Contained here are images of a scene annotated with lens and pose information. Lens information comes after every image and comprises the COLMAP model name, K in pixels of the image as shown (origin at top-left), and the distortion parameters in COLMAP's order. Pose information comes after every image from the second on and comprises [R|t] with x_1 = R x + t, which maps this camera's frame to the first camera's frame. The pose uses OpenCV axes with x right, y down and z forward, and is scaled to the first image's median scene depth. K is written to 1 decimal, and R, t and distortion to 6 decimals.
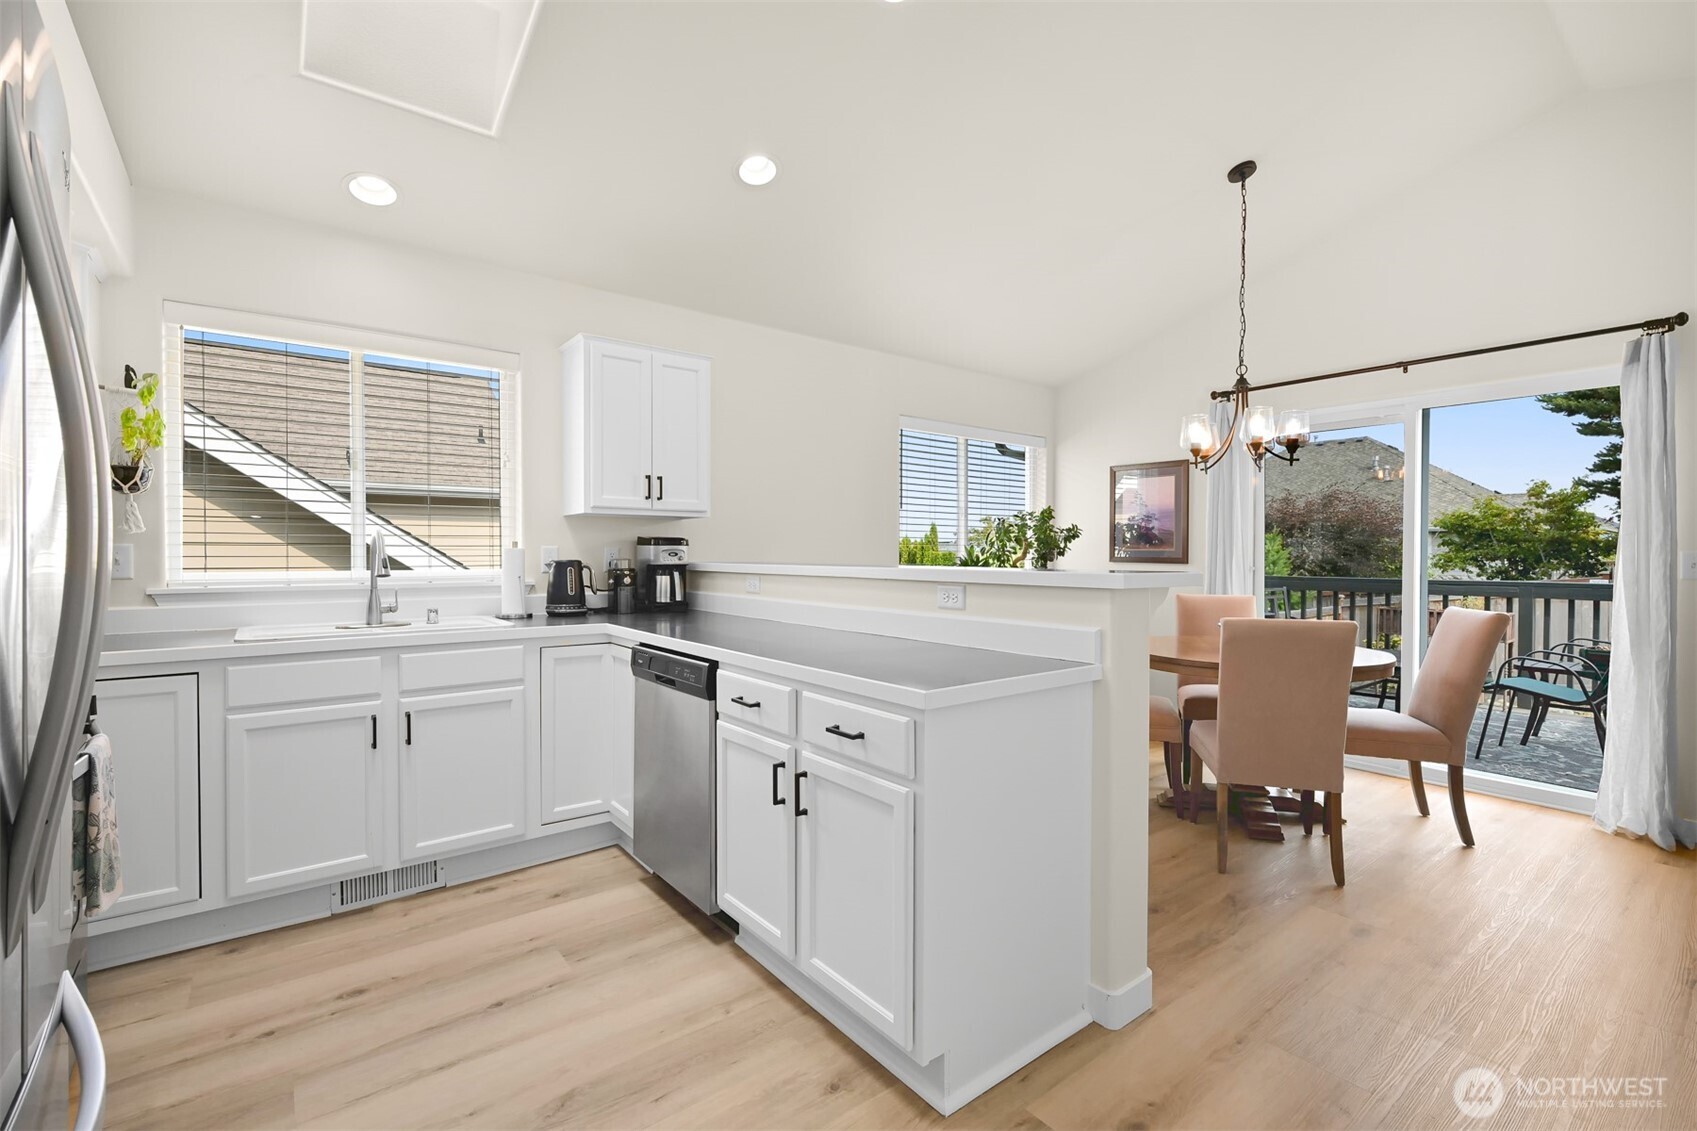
lens RADIAL K [[780.9, 0, 860.0], [0, 780.9, 566.4], [0, 0, 1]] dist [0.005453, -0.002481]
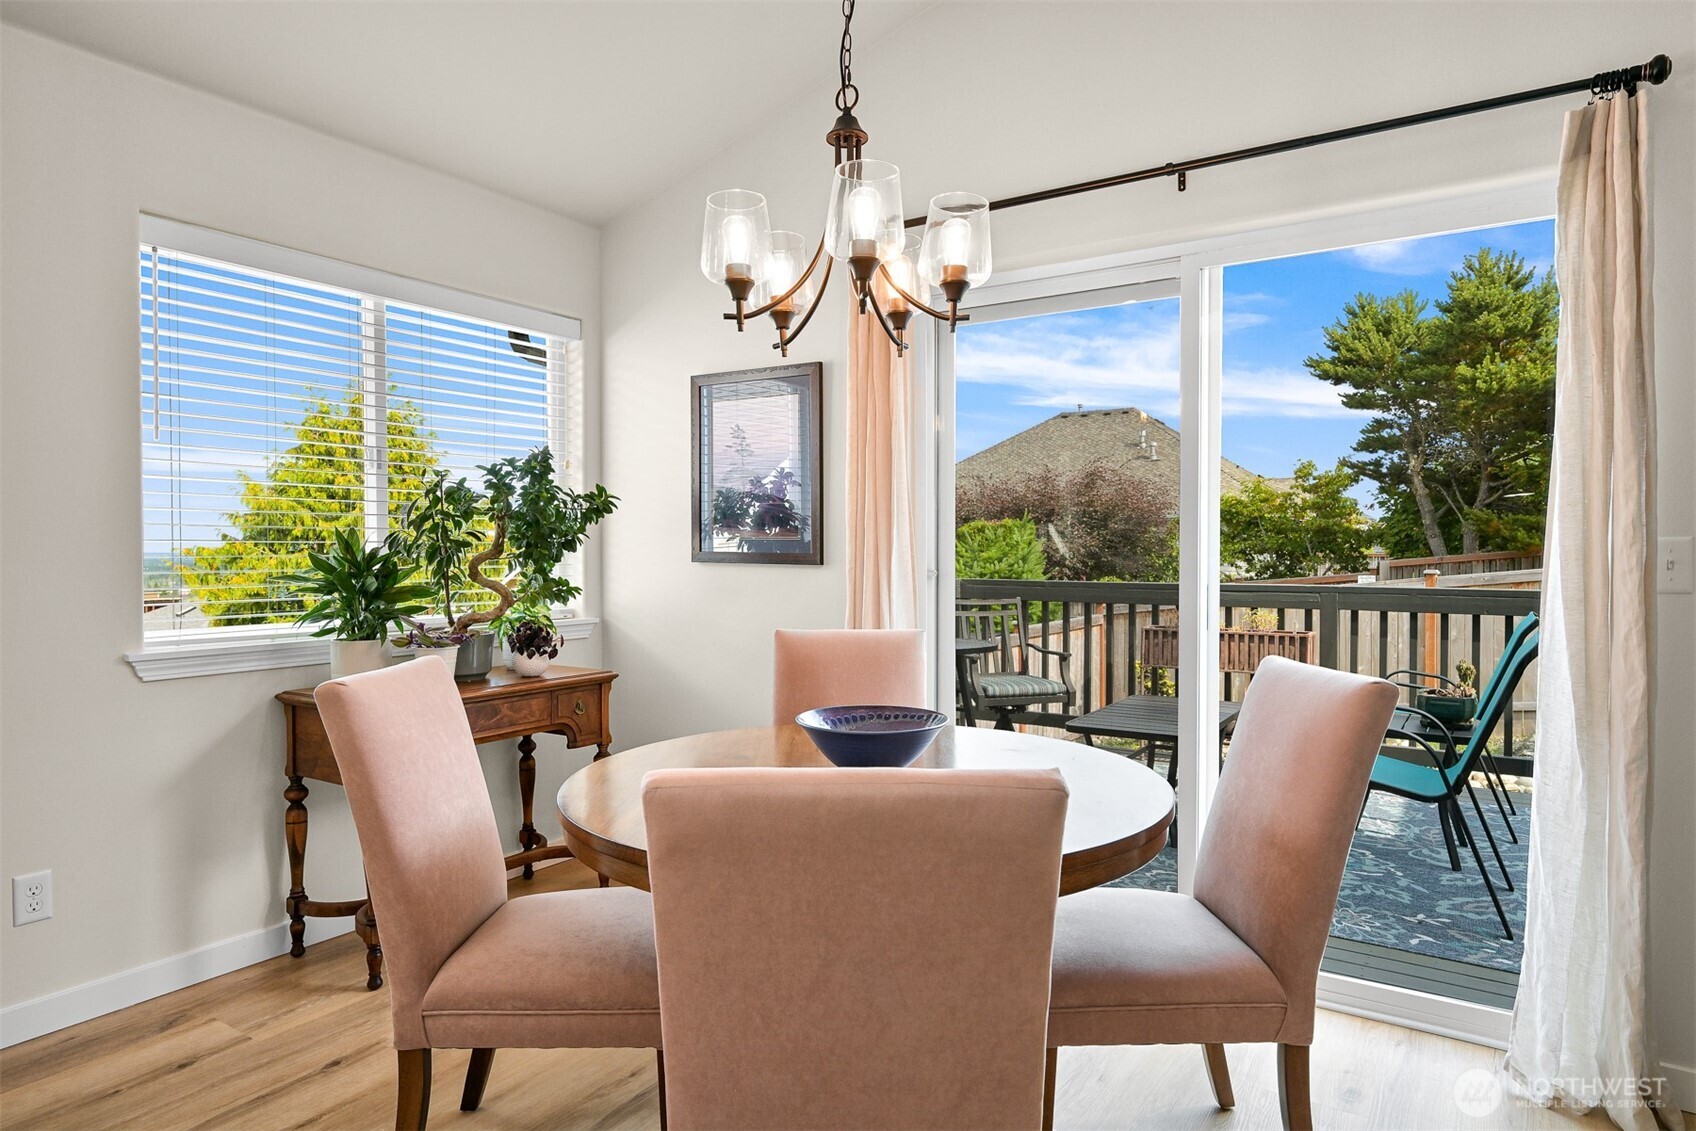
lens RADIAL K [[1016.9, 0, 863.0], [0, 1016.9, 572.9], [0, 0, 1]] dist [-0.008818, 0.000493]
pose [[0.951210, -0.010725, 0.308359, 0.190063], [0.008039, 0.999918, 0.009978, -0.003435], [-0.308440, -0.007012, 0.951218, 0.281095]]
